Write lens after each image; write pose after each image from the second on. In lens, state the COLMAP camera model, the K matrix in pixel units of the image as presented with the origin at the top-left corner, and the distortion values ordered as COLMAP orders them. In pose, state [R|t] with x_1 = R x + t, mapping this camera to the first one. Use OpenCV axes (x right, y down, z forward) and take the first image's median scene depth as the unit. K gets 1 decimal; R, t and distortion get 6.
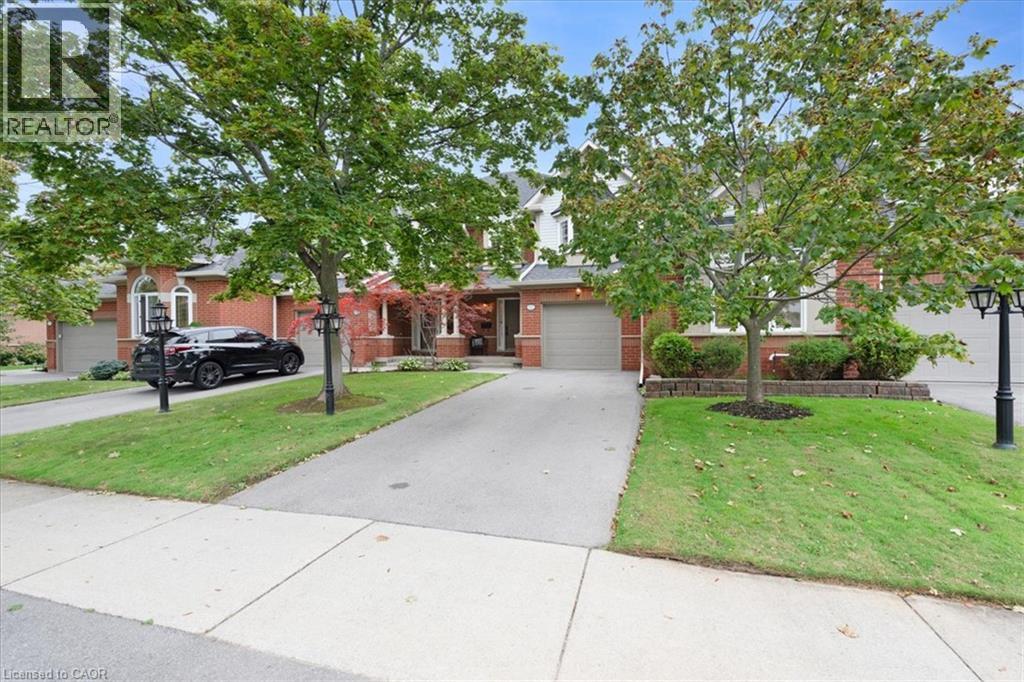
lens RADIAL K [[455.4, 0, 515.7], [0, 455.4, 339.5], [0, 0, 1]] dist [-0.001276, 0.000097]
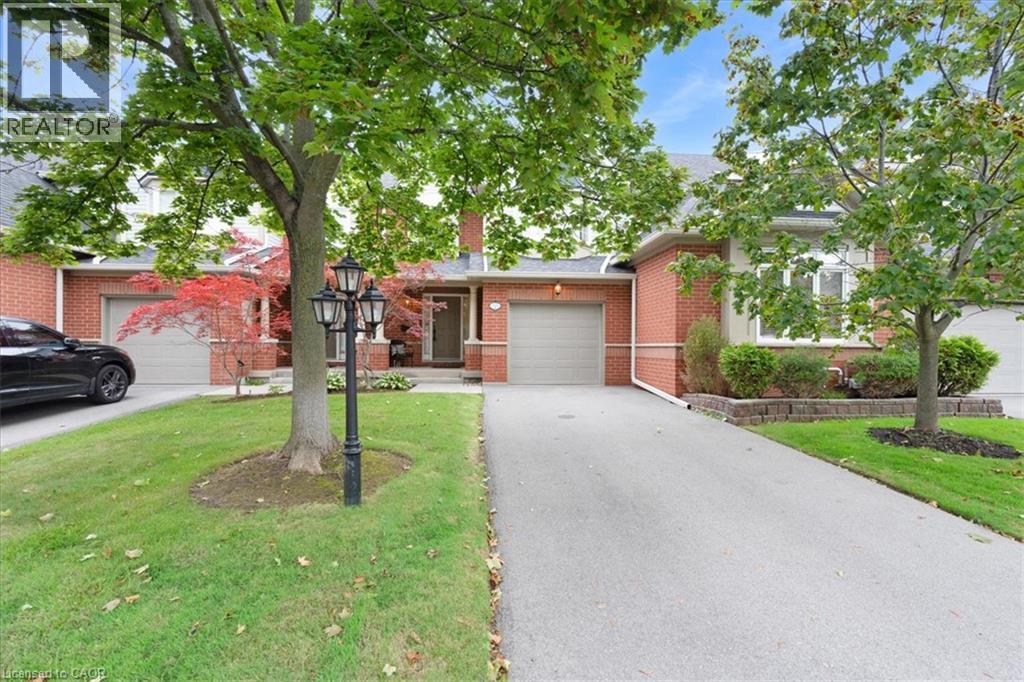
lens RADIAL K [[455.4, 0, 508.5], [0, 455.4, 341.1], [0, 0, 1]] dist [-0.001276, 0.000097]
pose [[0.931734, 0.017204, 0.362734, -0.228789], [-0.013168, 0.999821, -0.013595, -0.000025], [-0.362903, 0.007890, 0.931793, 0.264212]]
